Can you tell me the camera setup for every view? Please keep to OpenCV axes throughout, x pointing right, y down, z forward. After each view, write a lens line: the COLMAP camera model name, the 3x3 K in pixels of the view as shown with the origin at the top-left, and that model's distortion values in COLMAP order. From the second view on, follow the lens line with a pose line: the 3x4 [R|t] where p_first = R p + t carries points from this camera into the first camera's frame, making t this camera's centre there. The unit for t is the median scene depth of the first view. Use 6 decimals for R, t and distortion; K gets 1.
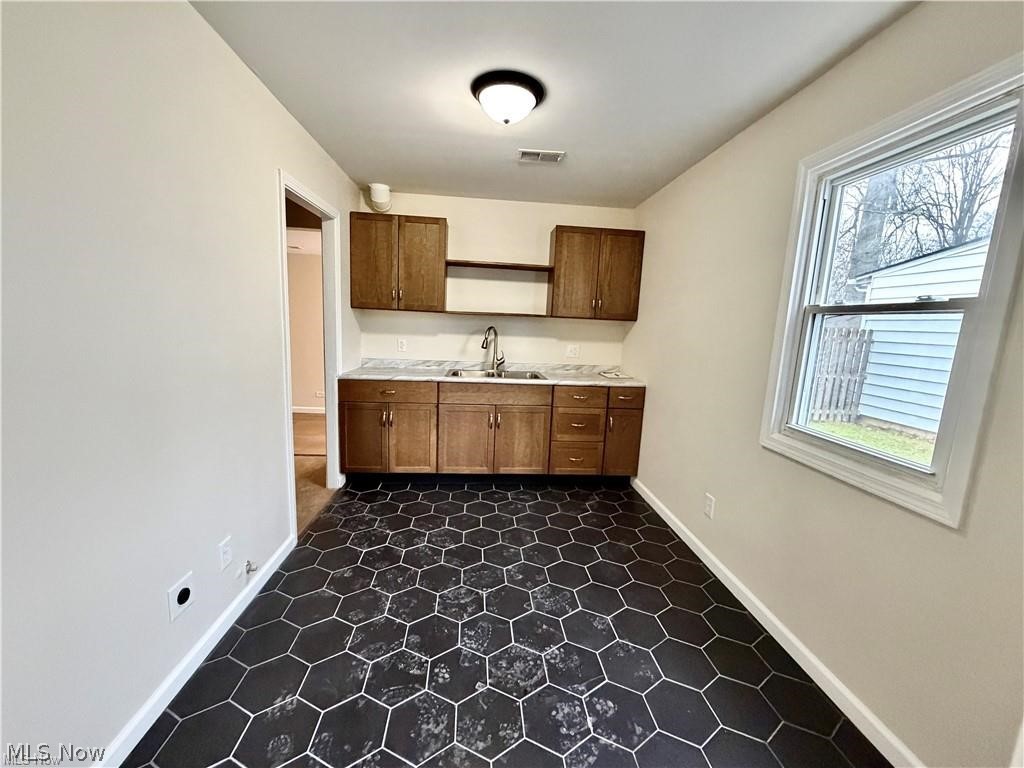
lens RADIAL K [[413.6, 0, 507.2], [0, 413.6, 384.6], [0, 0, 1]] dist [0.003513, 0.000359]
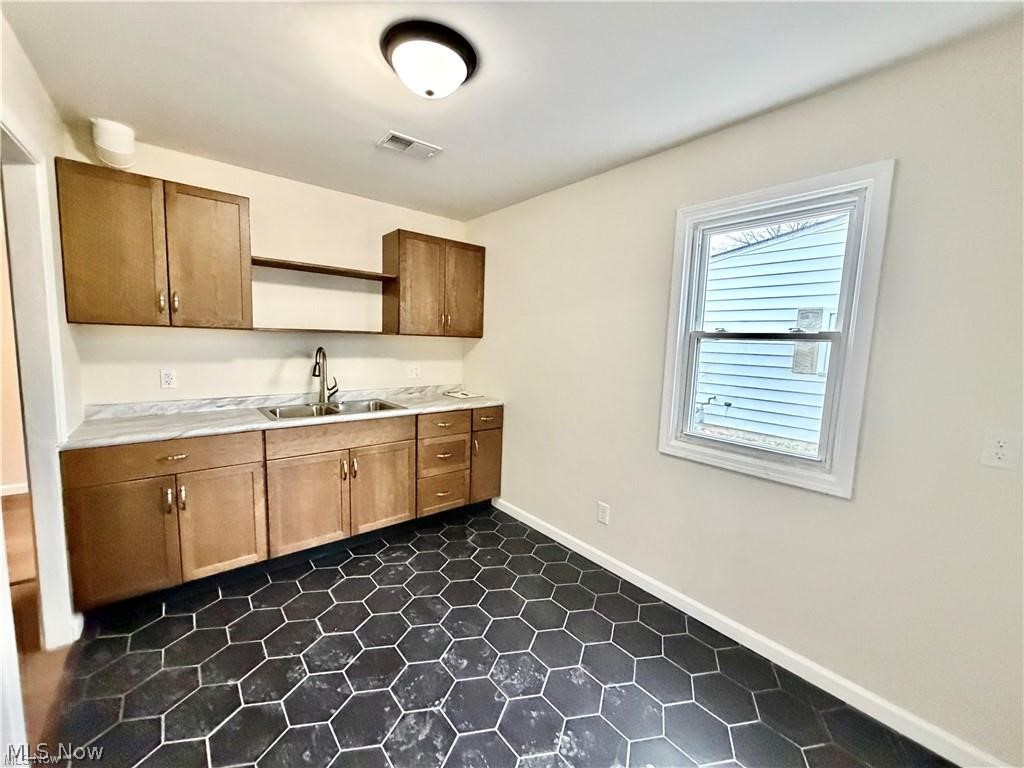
lens RADIAL K [[413.6, 0, 510.6], [0, 413.6, 383.9], [0, 0, 1]] dist [0.003513, 0.000359]
pose [[0.816634, -0.077772, 0.571892, -0.215640], [0.088392, 0.996043, 0.009233, -0.052649], [-0.570347, 0.043011, 0.820277, 0.178819]]
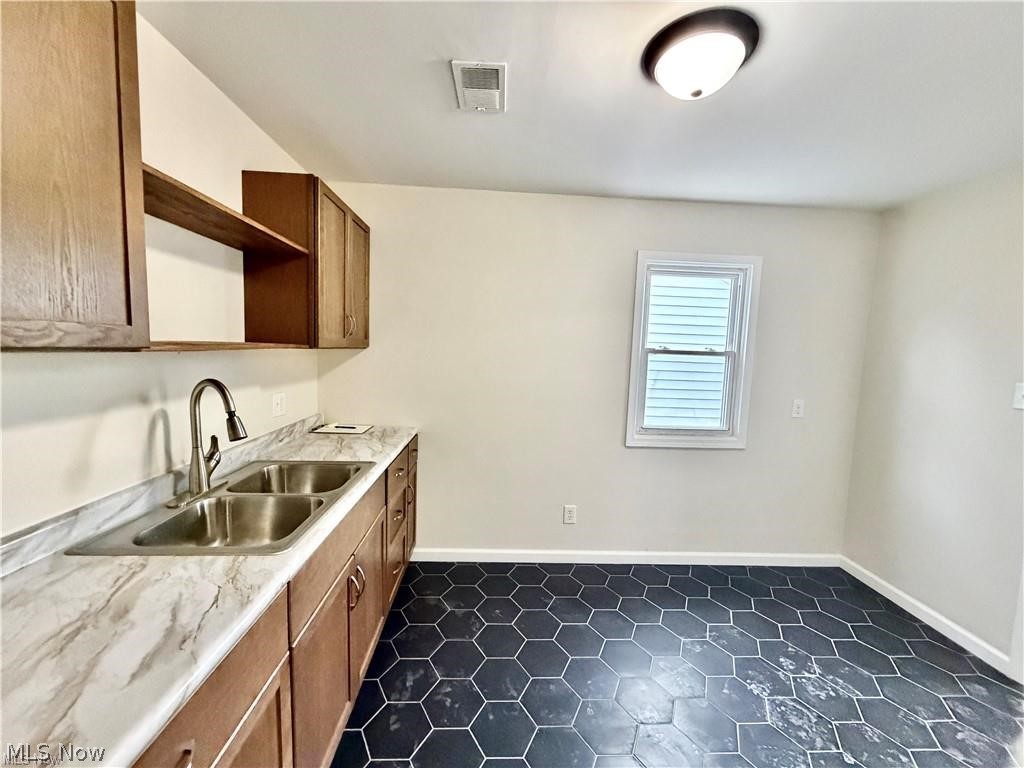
lens RADIAL K [[413.6, 0, 517.7], [0, 413.6, 381.4], [0, 0, 1]] dist [0.003513, 0.000359]
pose [[0.013747, -0.127884, 0.991694, -0.445658], [0.111722, 0.985774, 0.125572, -0.170525], [-0.993644, 0.109068, 0.027839, 0.786888]]
